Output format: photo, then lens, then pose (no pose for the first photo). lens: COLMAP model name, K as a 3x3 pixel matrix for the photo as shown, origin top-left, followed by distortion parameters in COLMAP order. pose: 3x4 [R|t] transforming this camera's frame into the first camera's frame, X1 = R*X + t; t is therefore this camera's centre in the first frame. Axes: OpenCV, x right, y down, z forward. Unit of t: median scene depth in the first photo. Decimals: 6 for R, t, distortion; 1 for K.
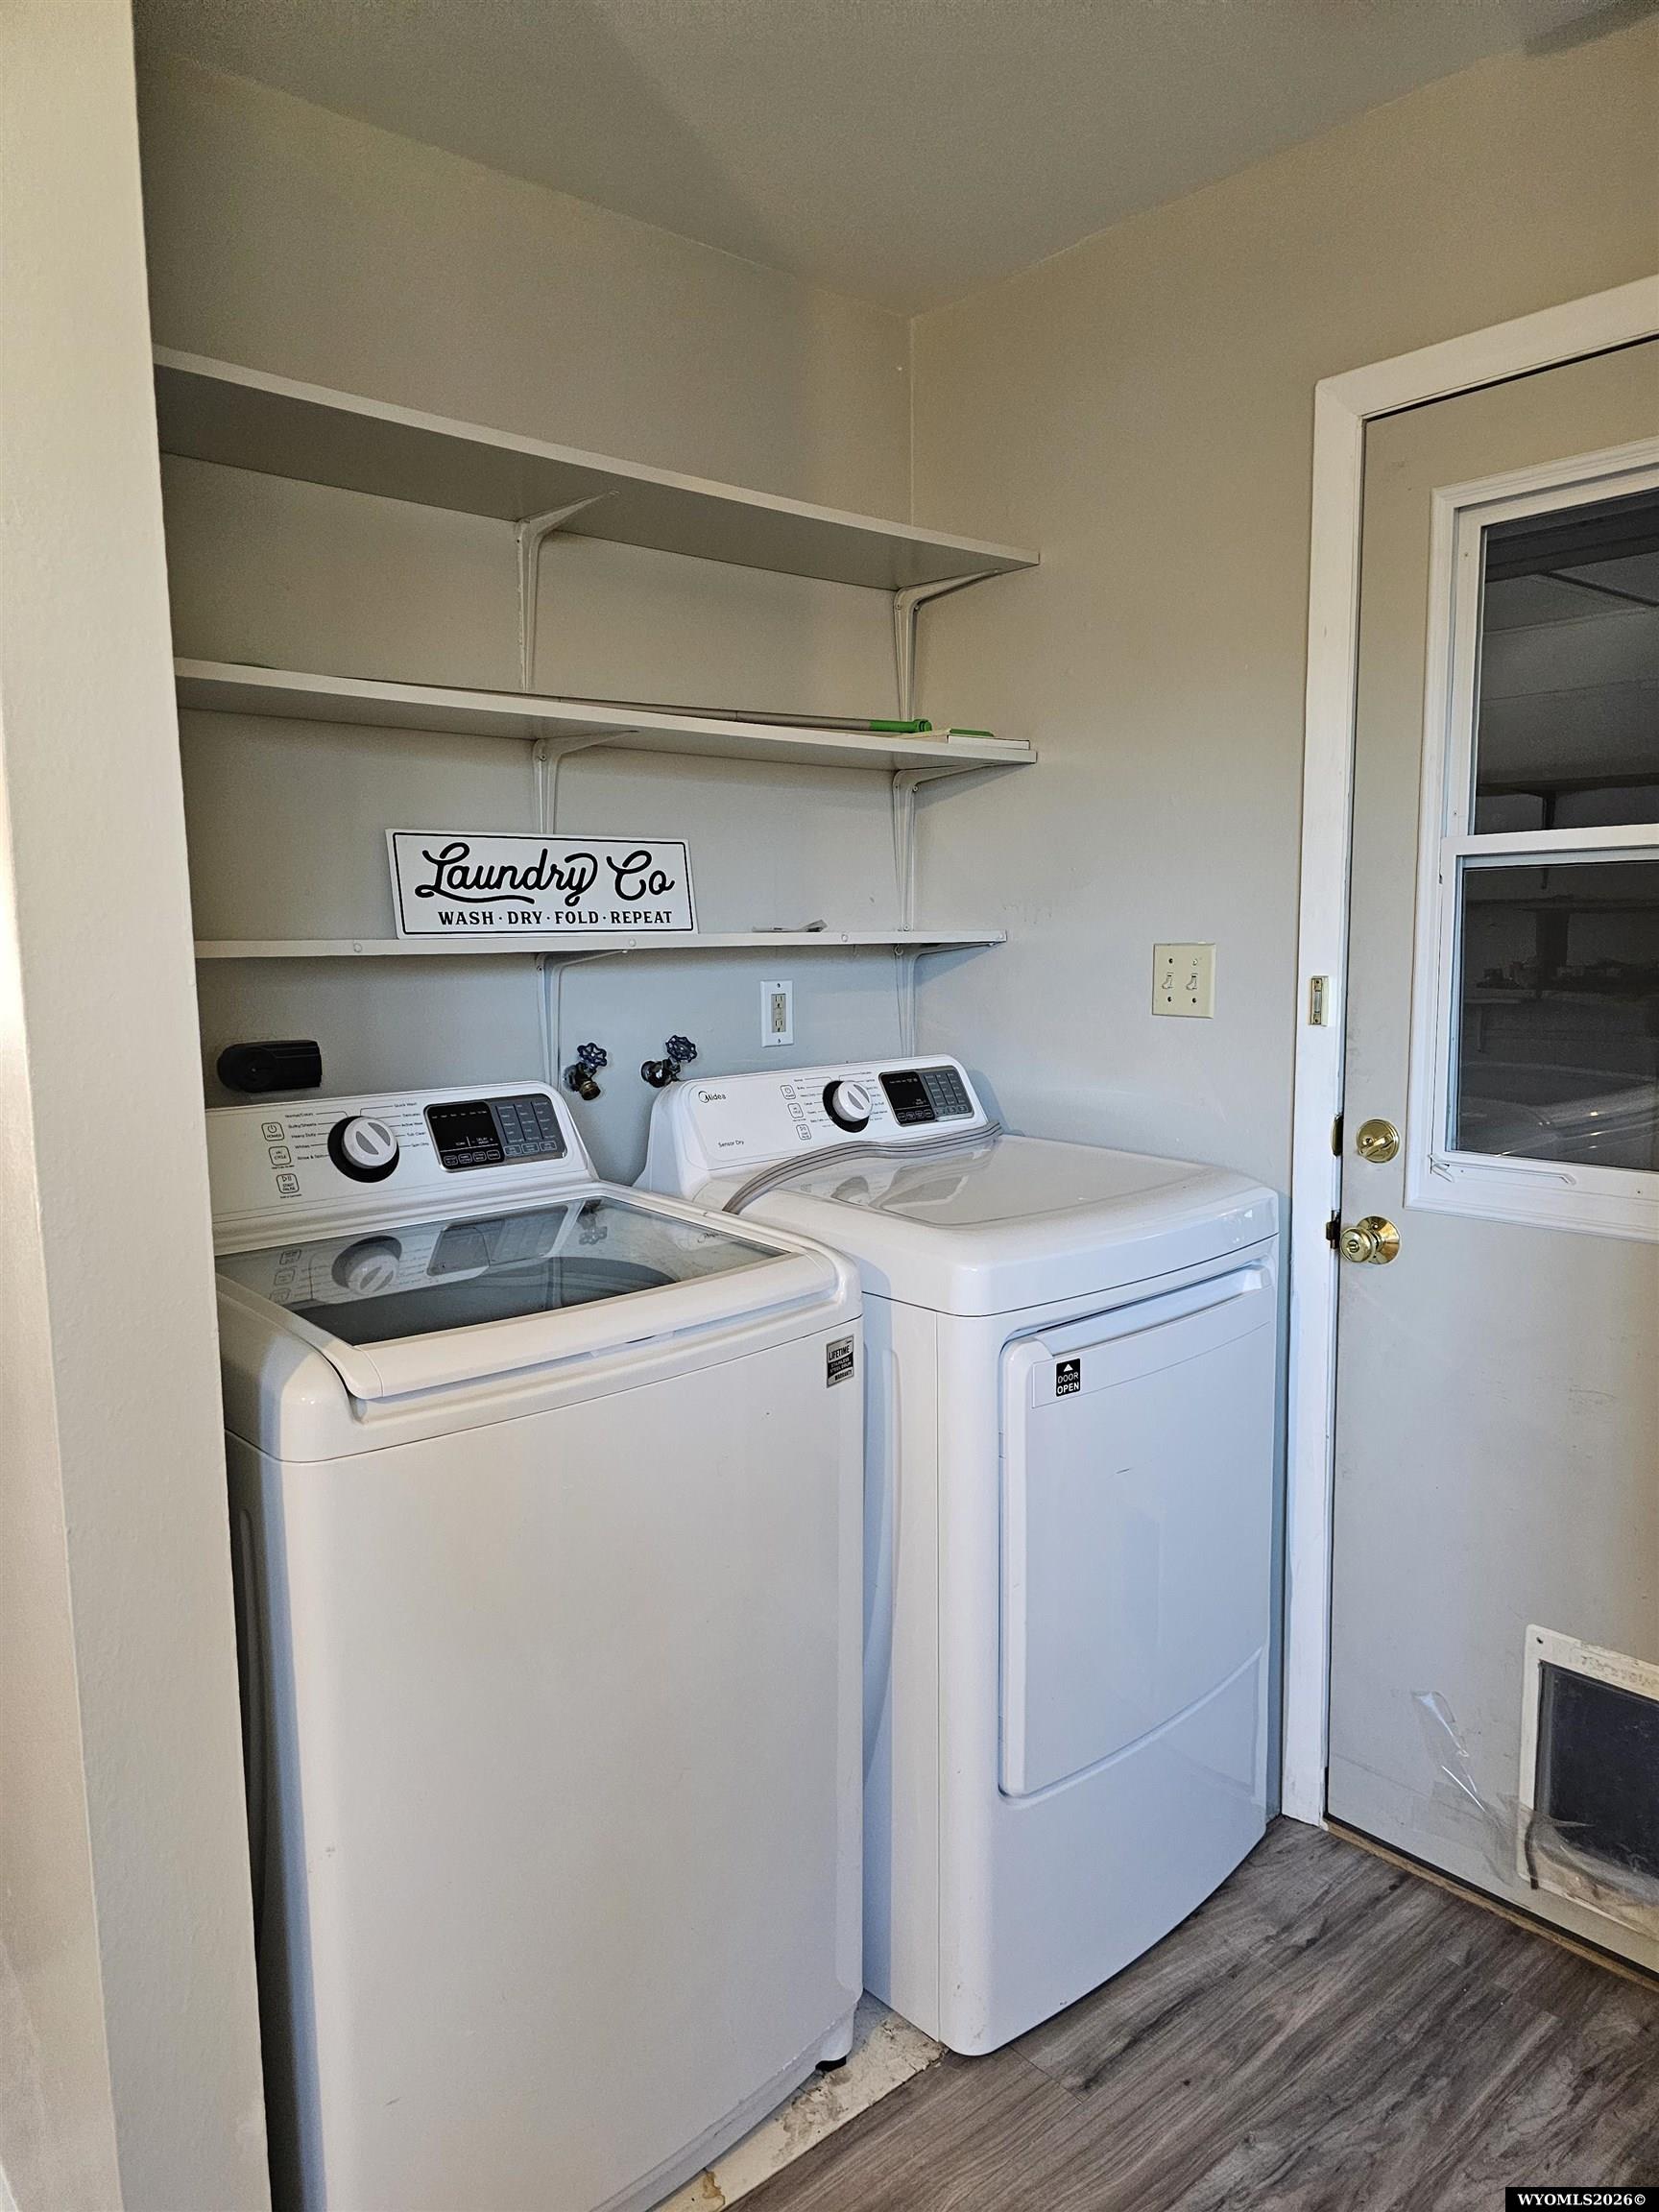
lens RADIAL K [[1483.8, 0, 836.4], [0, 1483.8, 1122.7], [0, 0, 1]] dist [-0.004726, -0.004240]
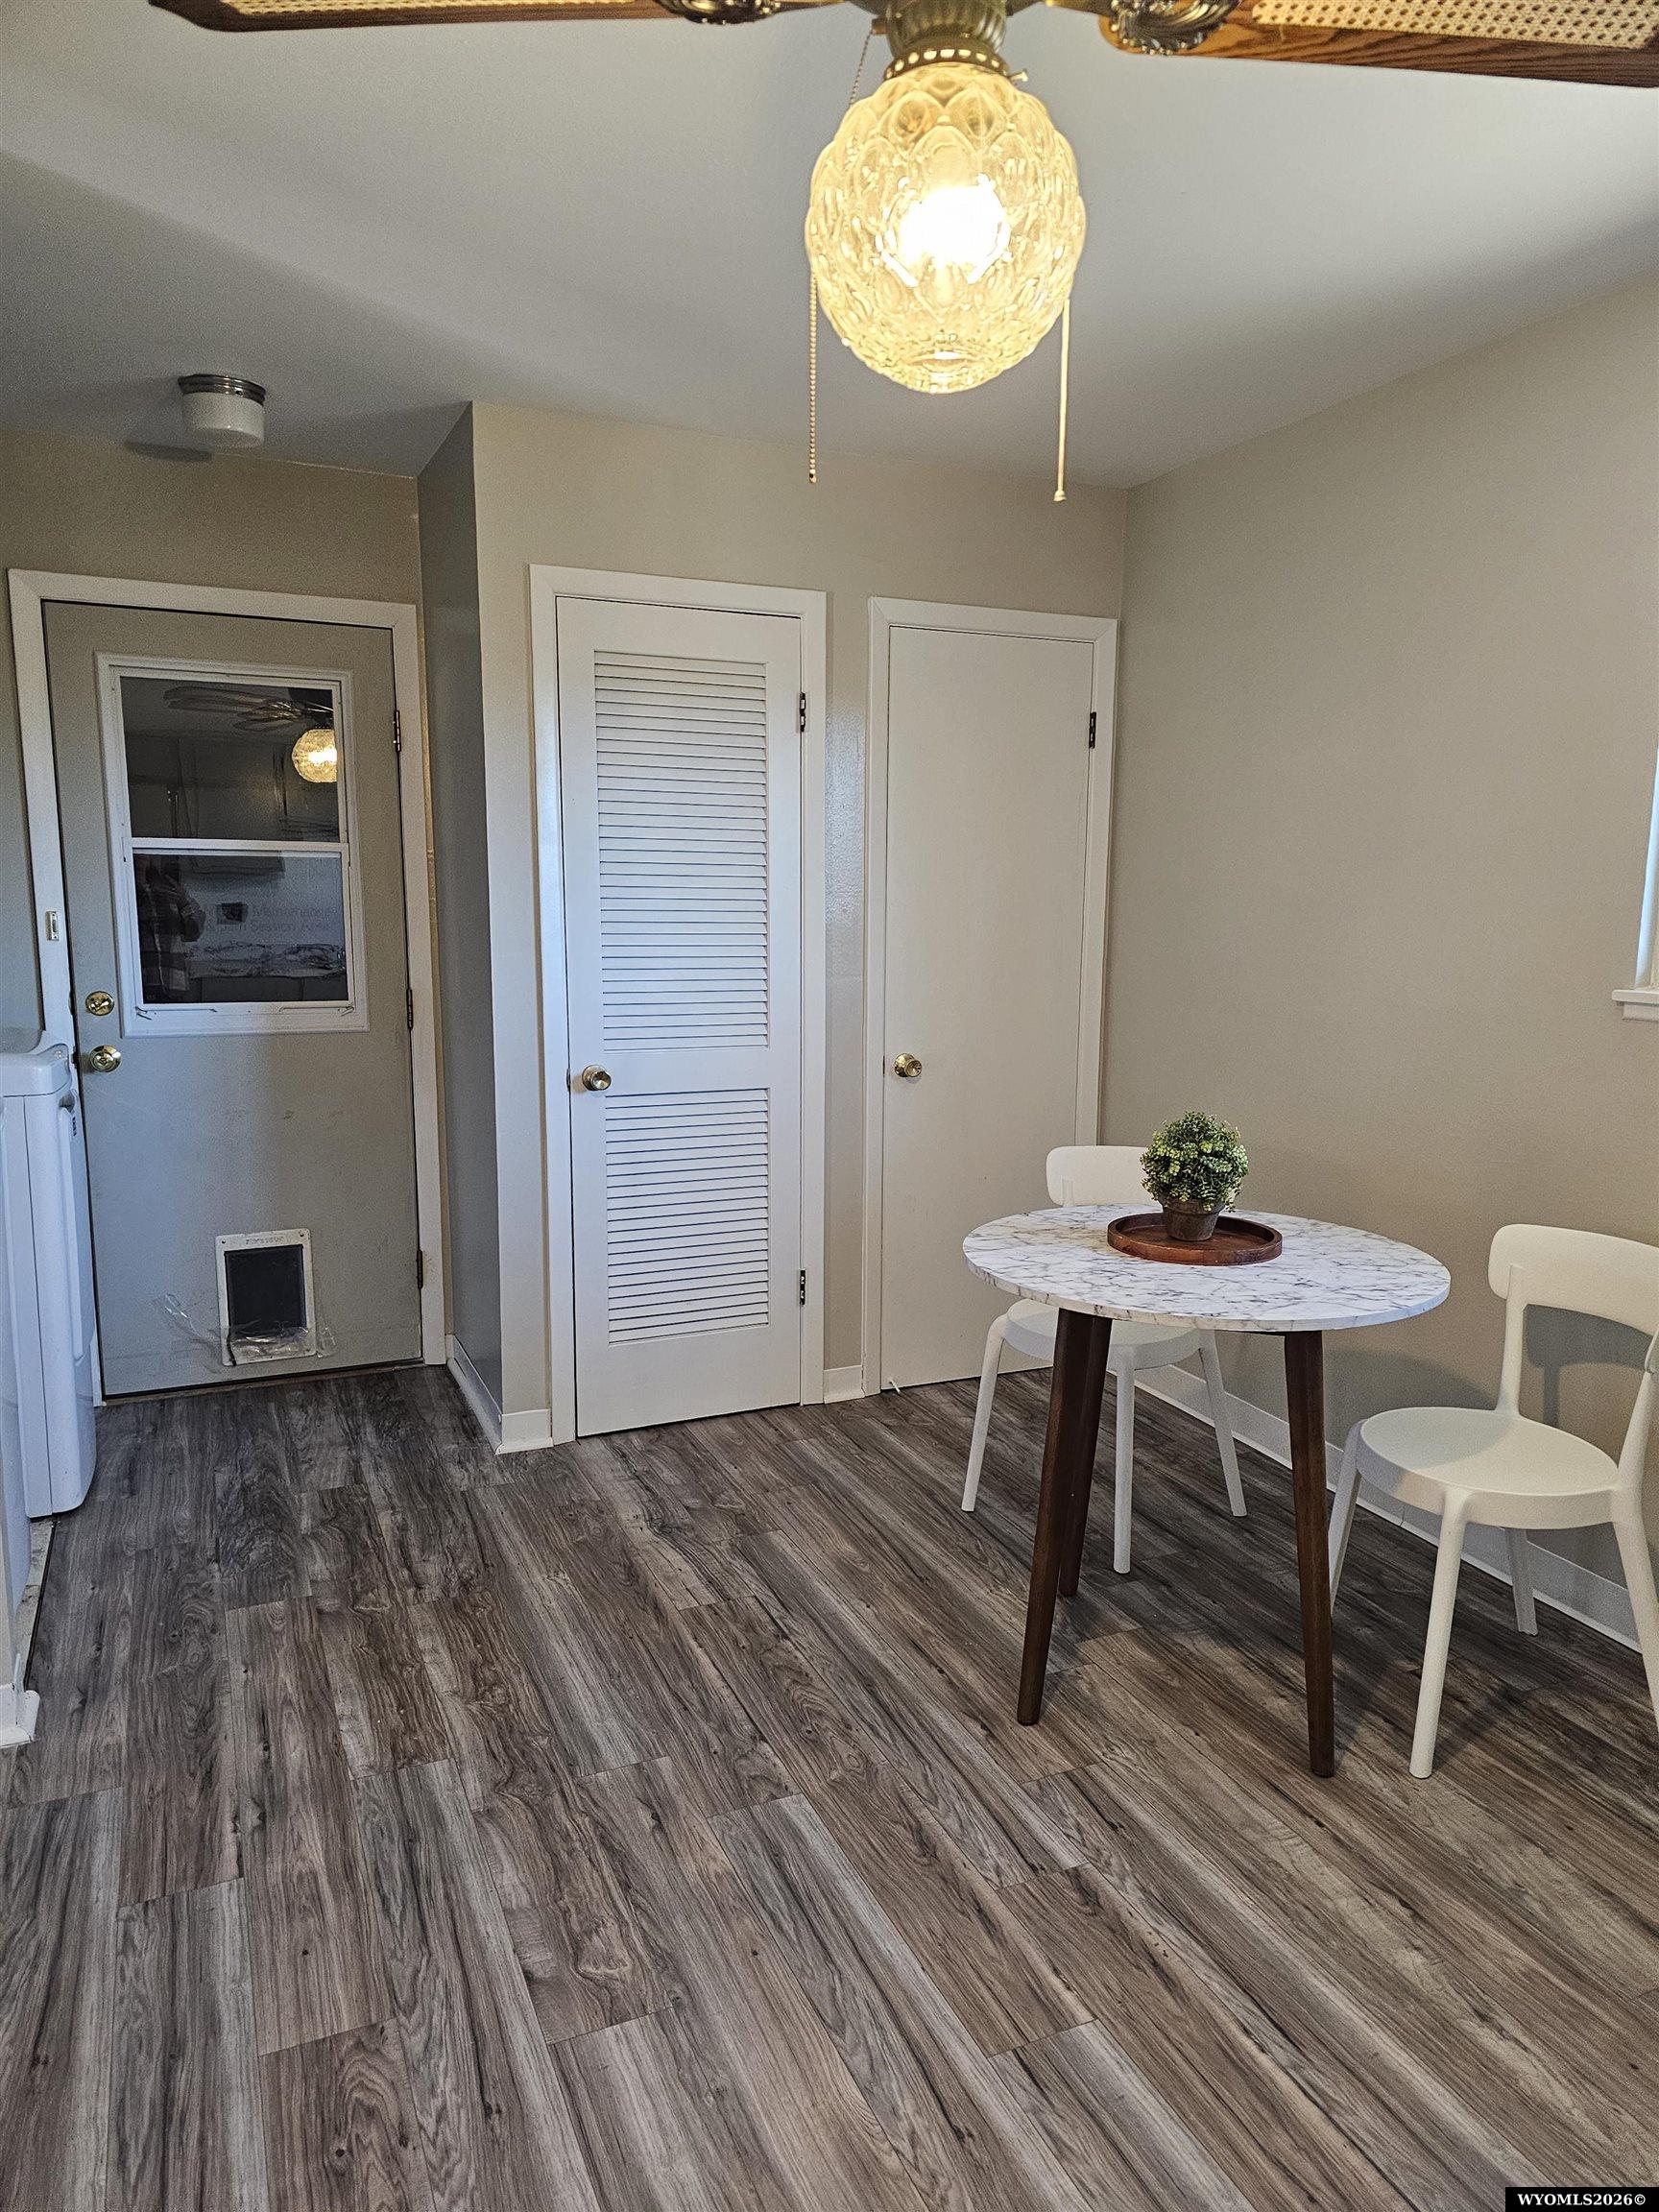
lens RADIAL K [[1483.8, 0, 836.7], [0, 1483.8, 1108.2], [0, 0, 1]] dist [-0.004726, -0.004240]
pose [[0.298057, -0.120280, 0.946940, -1.131552], [0.106124, 0.990055, 0.092353, 0.069369], [-0.948631, 0.072967, 0.307857, -0.417297]]
